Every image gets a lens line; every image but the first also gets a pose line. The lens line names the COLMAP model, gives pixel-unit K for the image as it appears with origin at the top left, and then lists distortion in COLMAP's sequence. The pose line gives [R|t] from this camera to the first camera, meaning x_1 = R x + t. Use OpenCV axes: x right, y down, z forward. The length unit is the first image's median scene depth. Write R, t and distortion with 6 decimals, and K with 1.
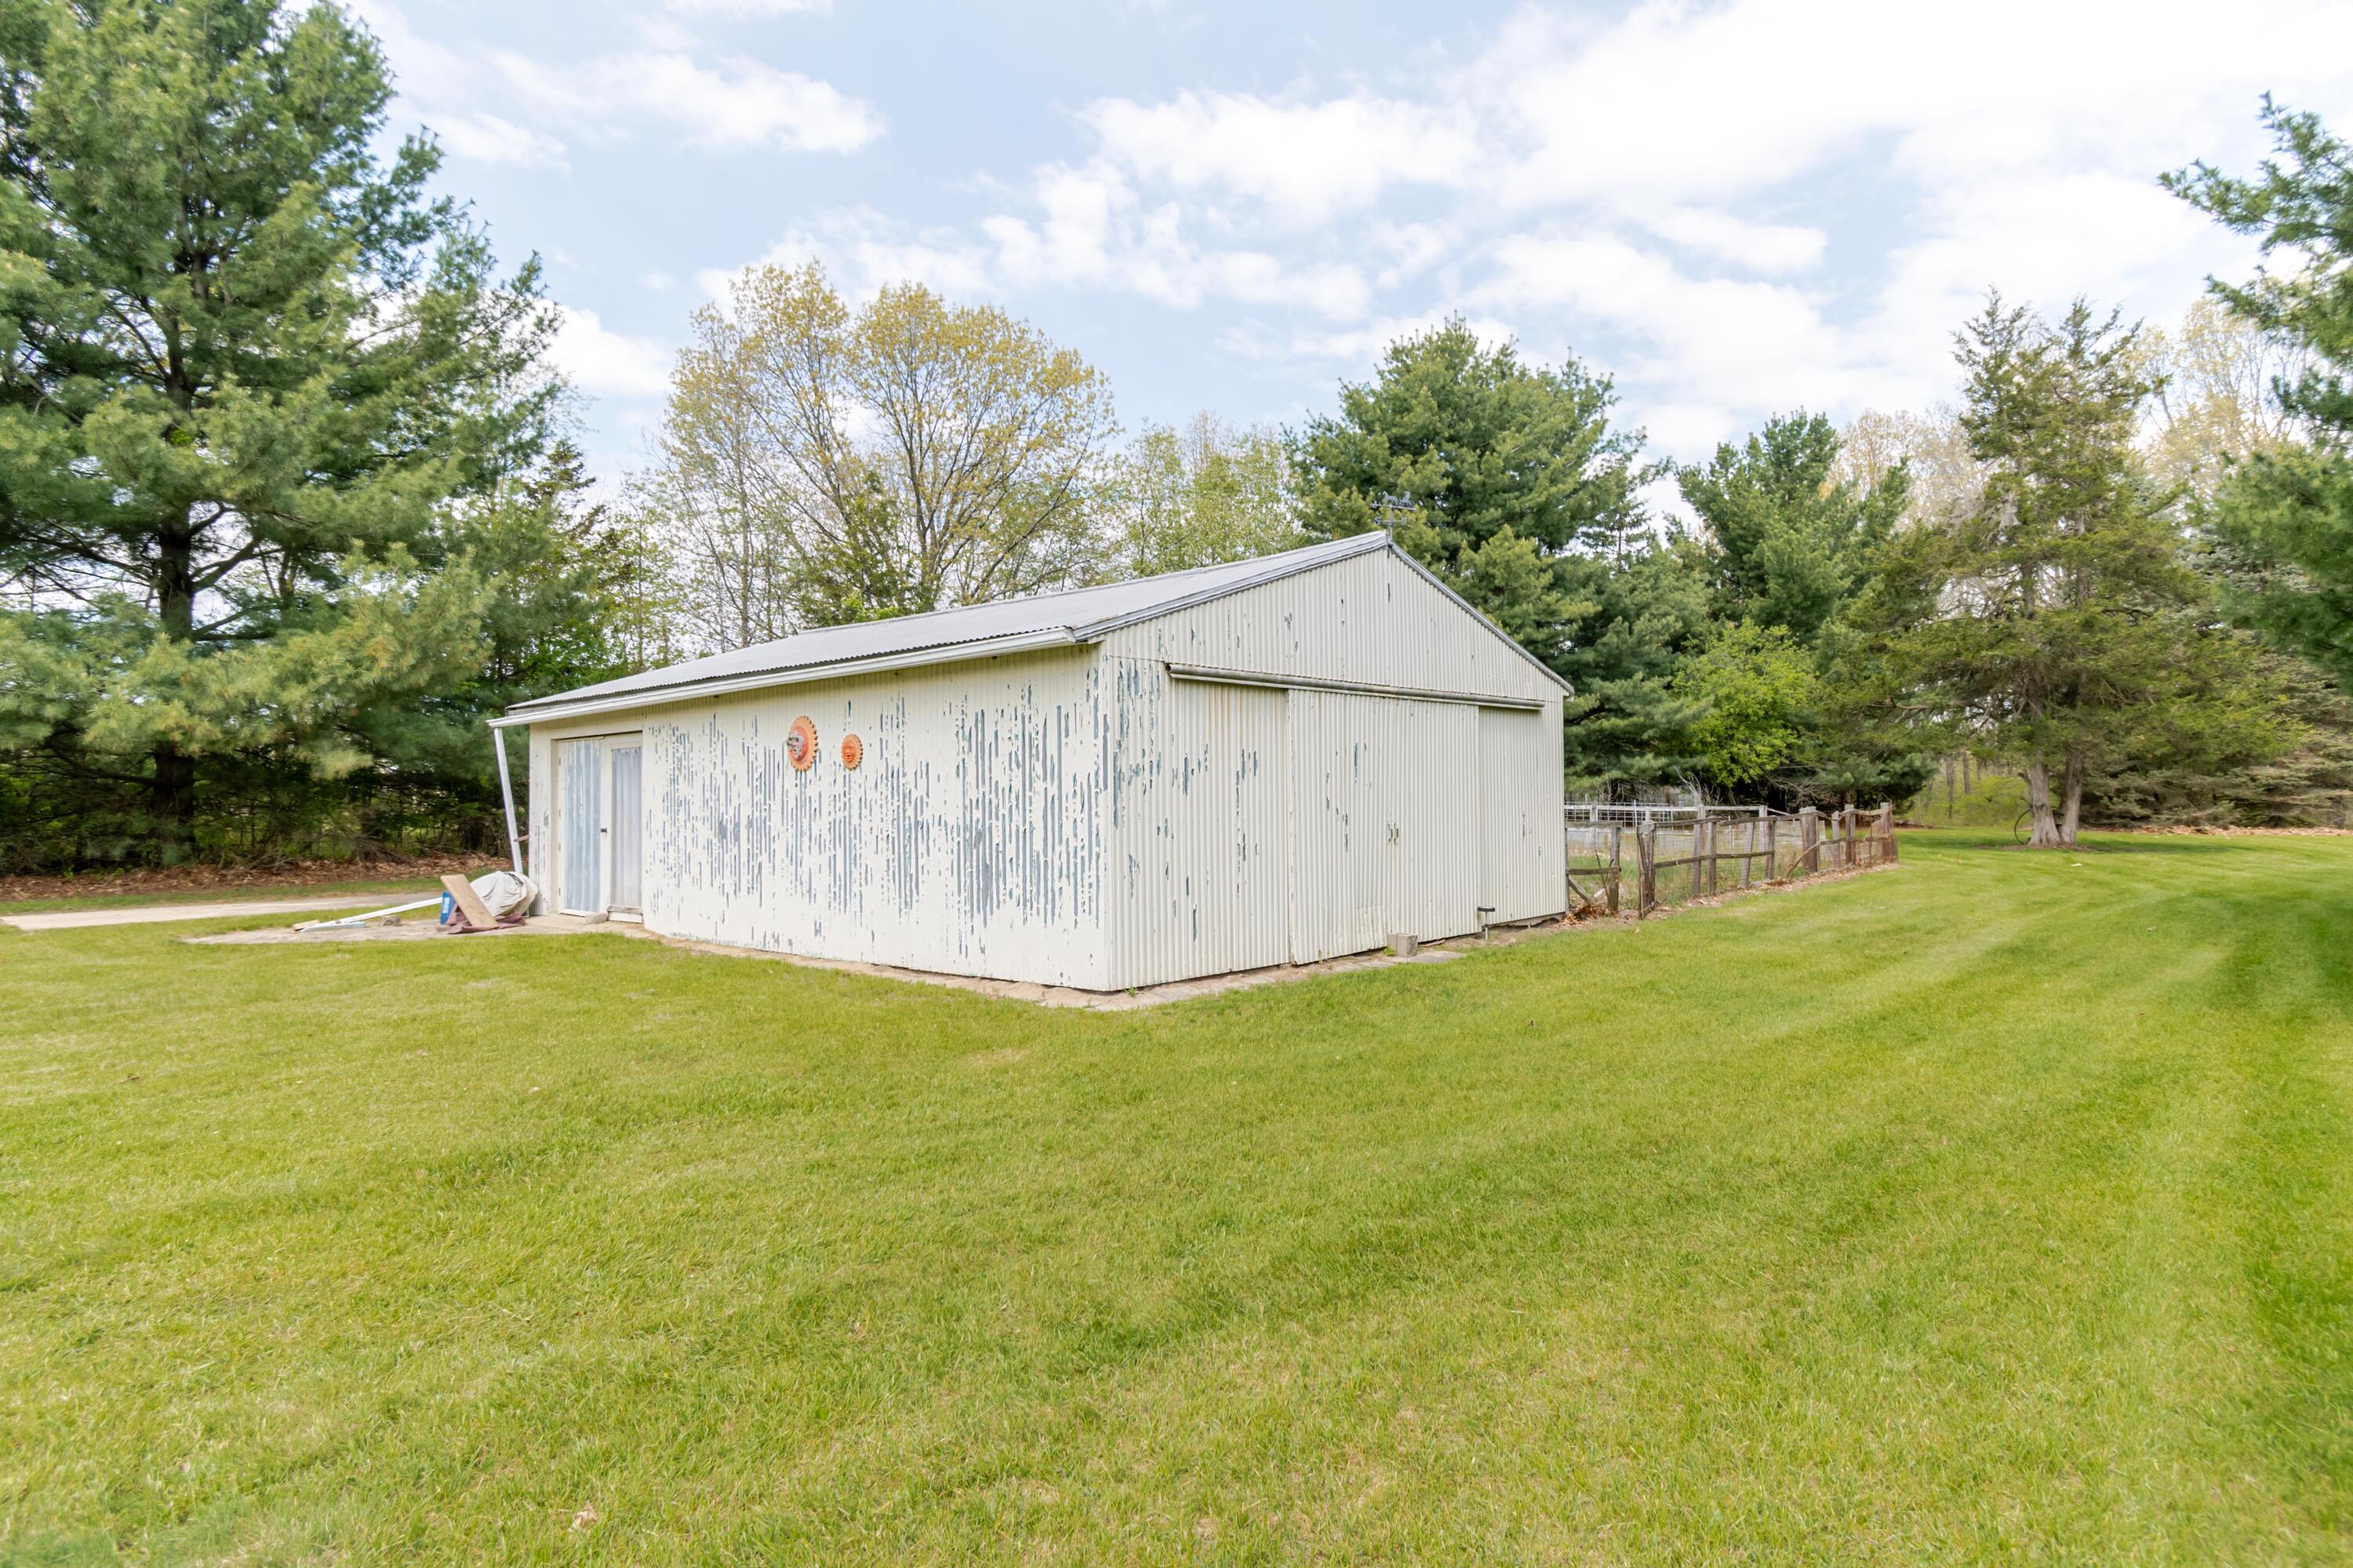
lens RADIAL K [[1219.0, 0, 1176.5], [0, 1219.0, 784.0], [0, 0, 1]] dist [-0.005086, -0.000050]
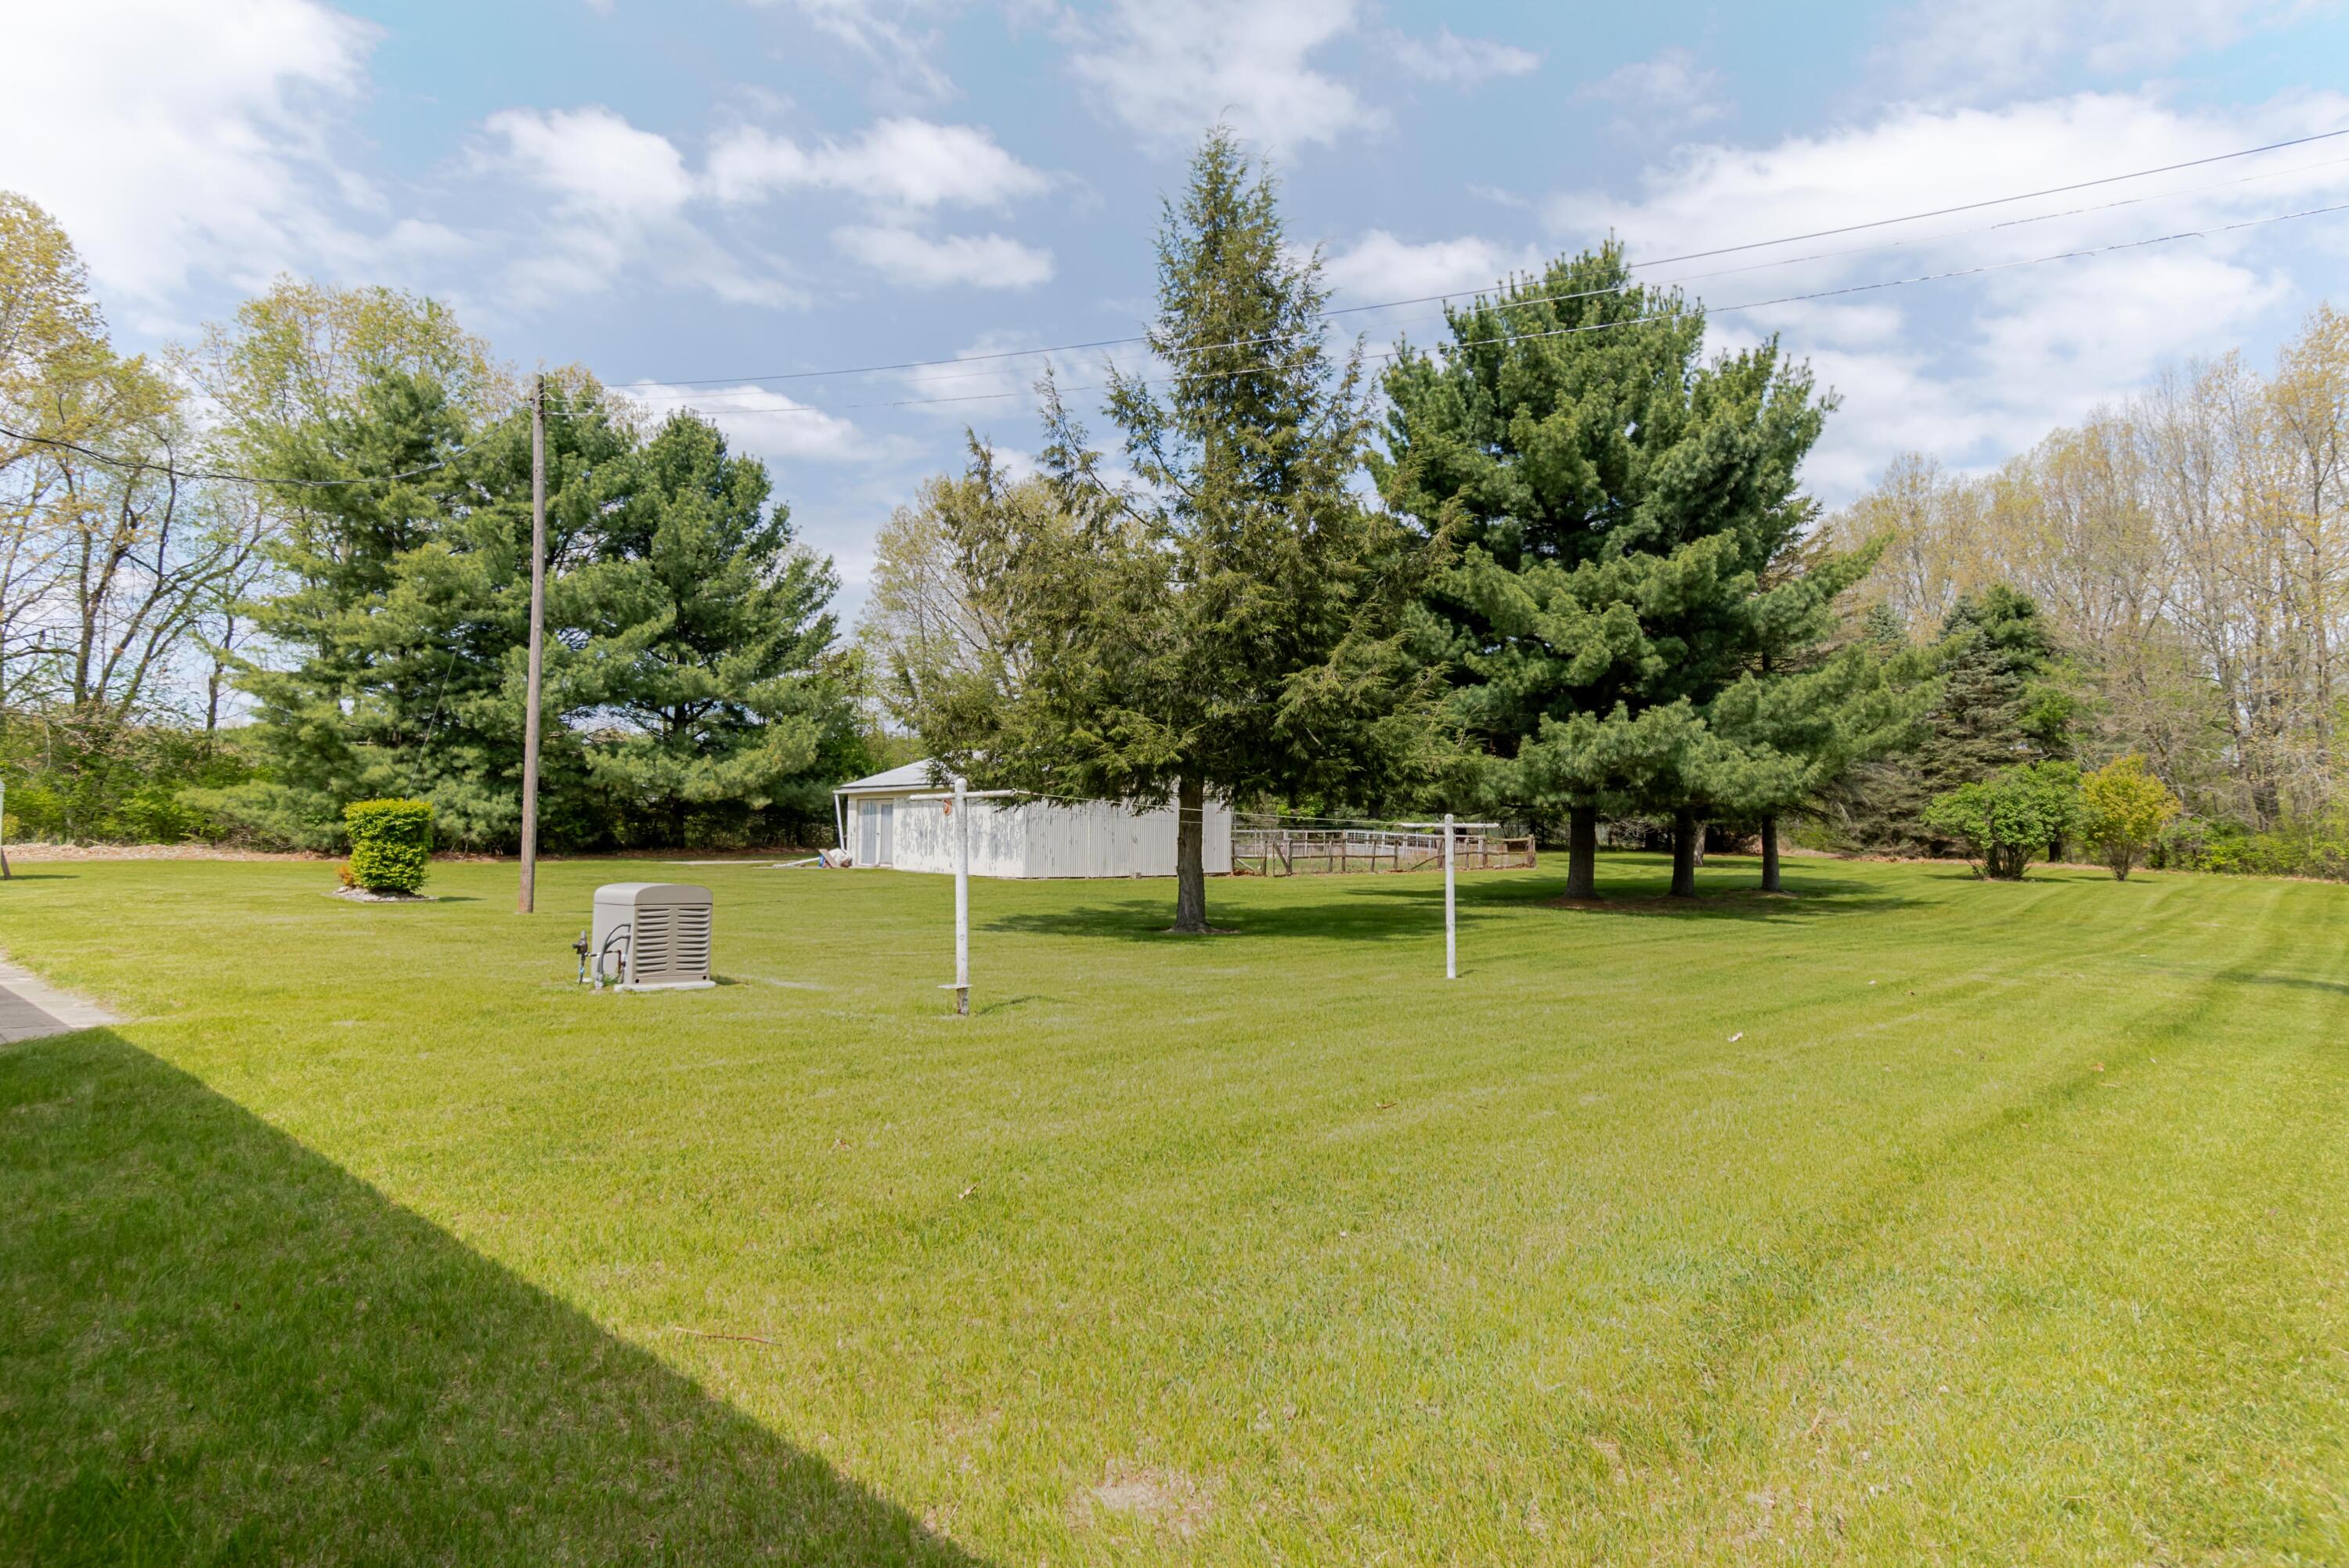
lens RADIAL K [[1431.5, 0, 1174.5], [0, 1431.5, 784.0], [0, 0, 1]] dist [-0.001114, -0.000074]
pose [[0.988275, 0.014368, -0.152009, 0.733629], [-0.016205, 0.999810, -0.010848, -0.054182], [0.151824, 0.013184, 0.988320, -2.257530]]
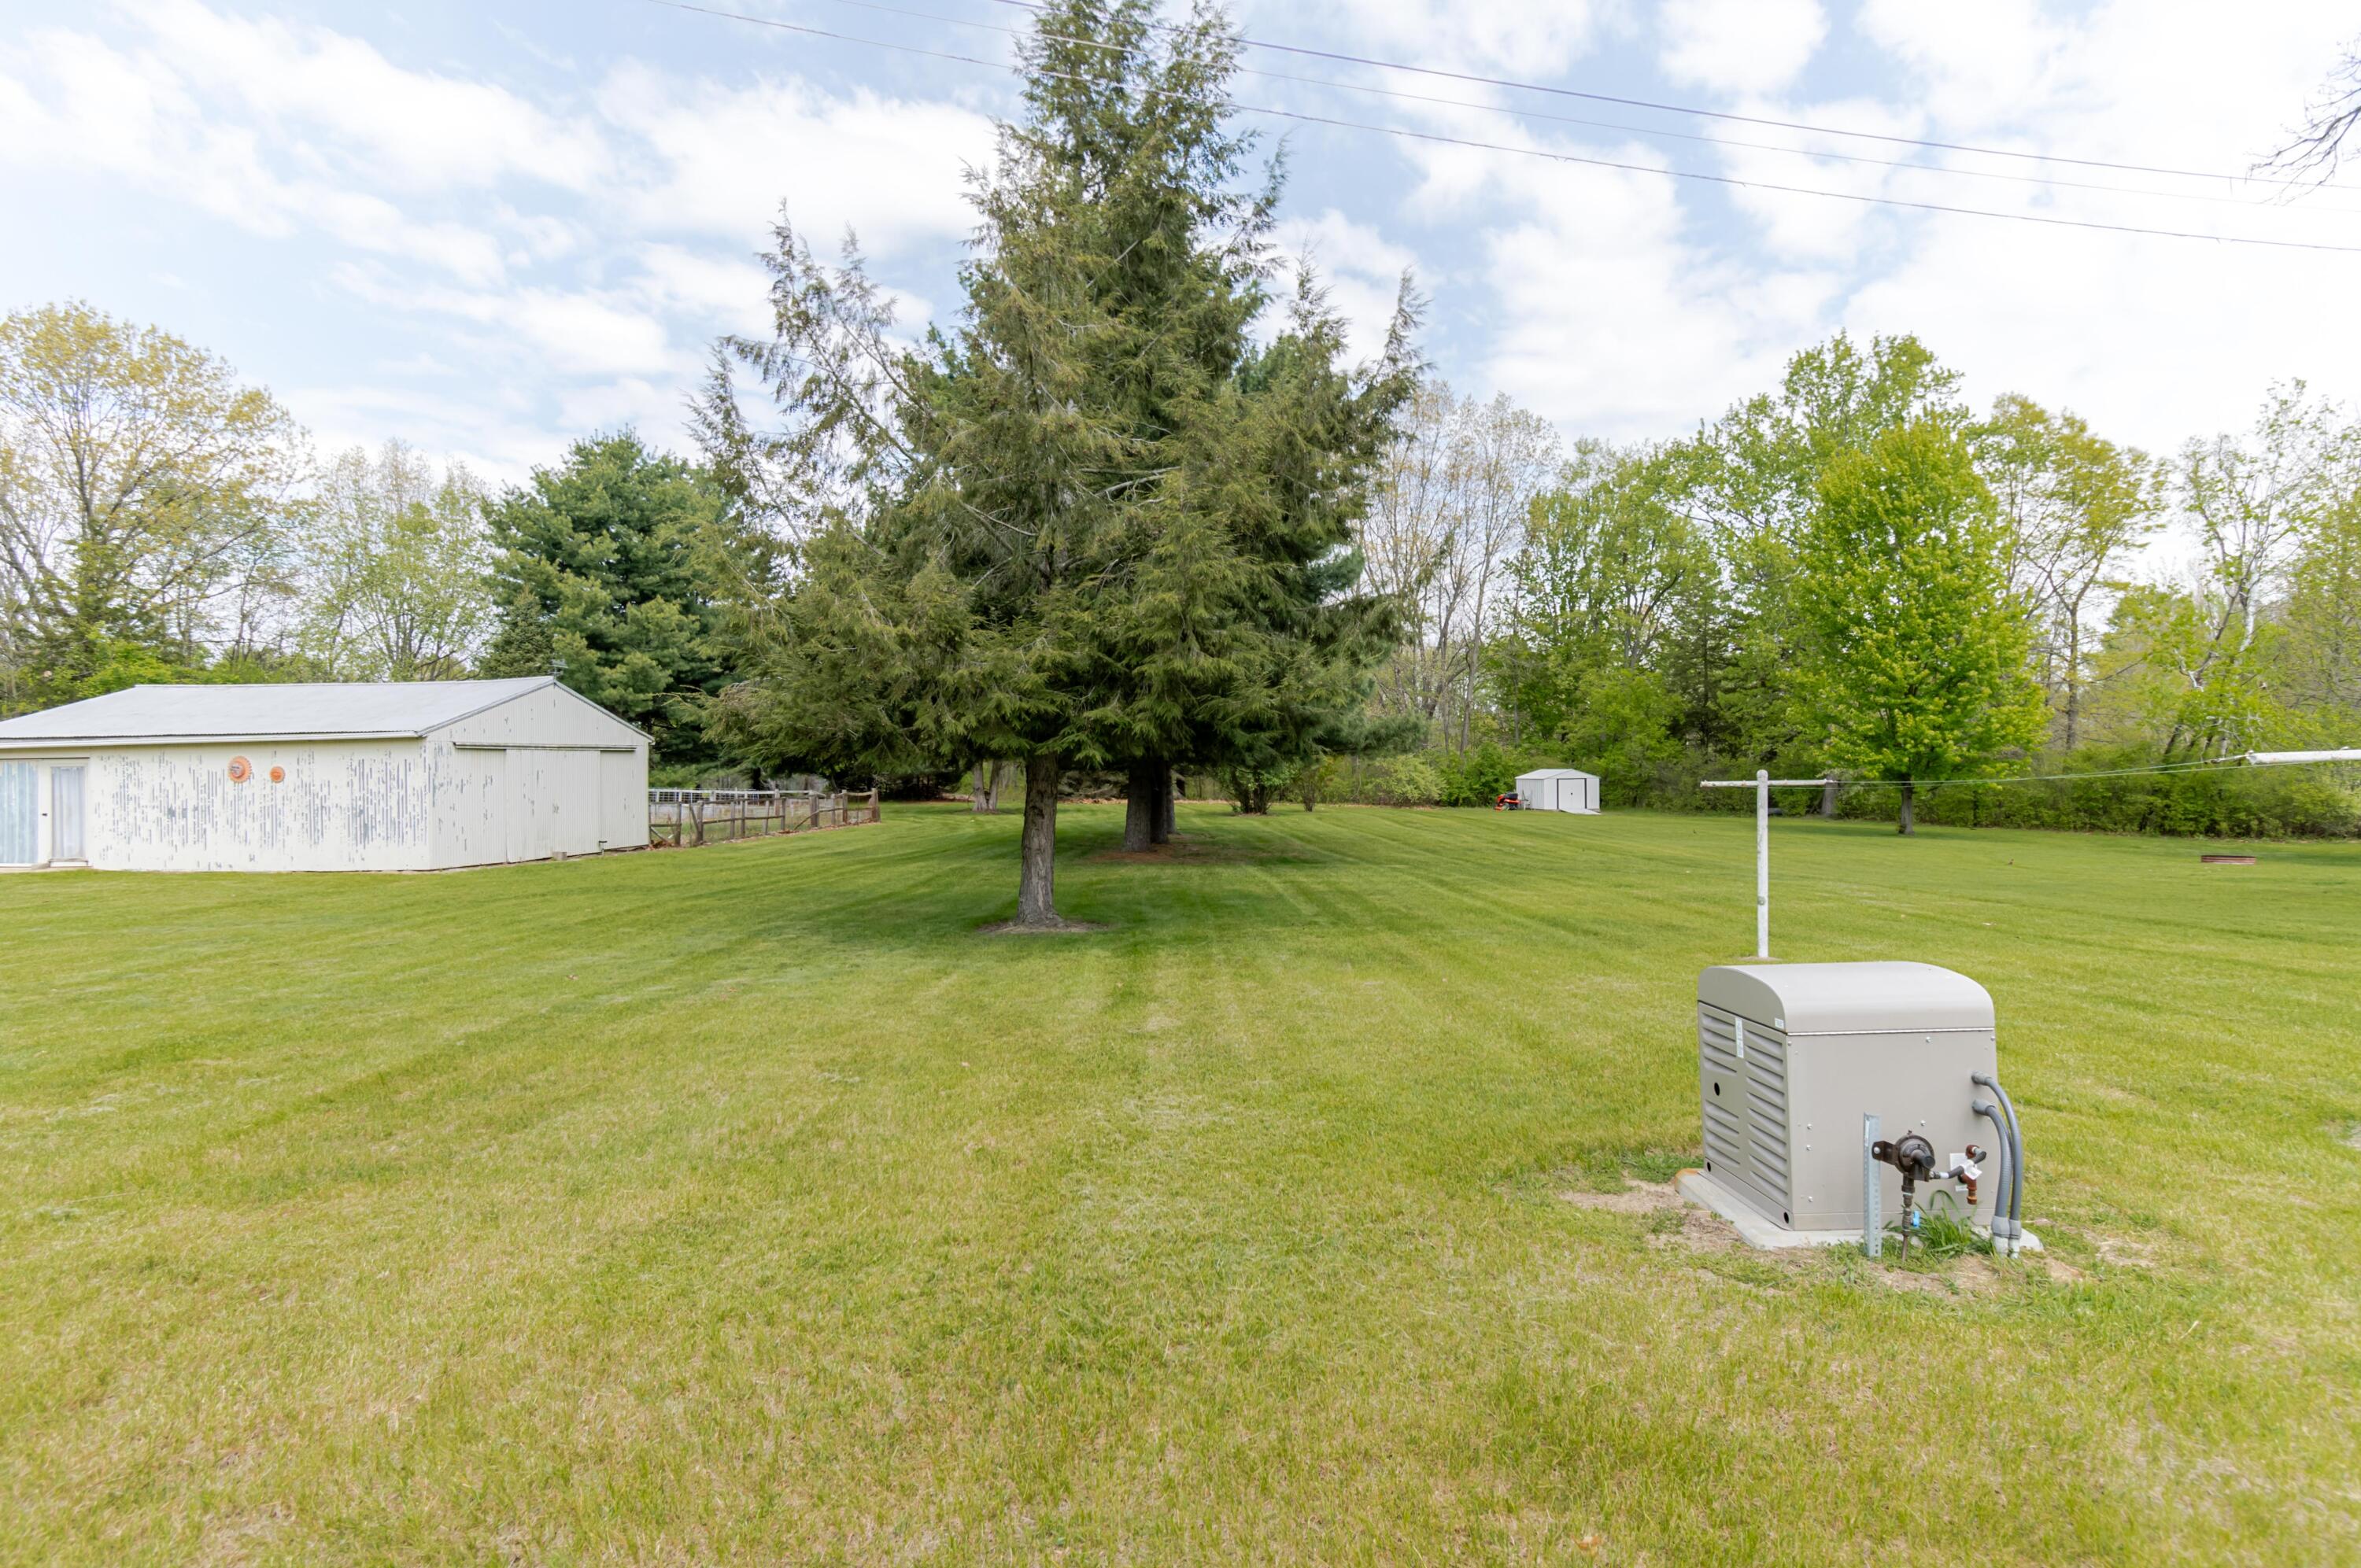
lens RADIAL K [[1223.0, 0, 1180.5], [0, 1223.0, 784.0], [0, 0, 1]] dist [-0.005086, -0.000050]
pose [[0.812439, -0.004016, 0.583033, -0.189707], [-0.006739, 0.999845, 0.016278, -0.046445], [-0.583008, -0.017153, 0.812286, -1.416396]]
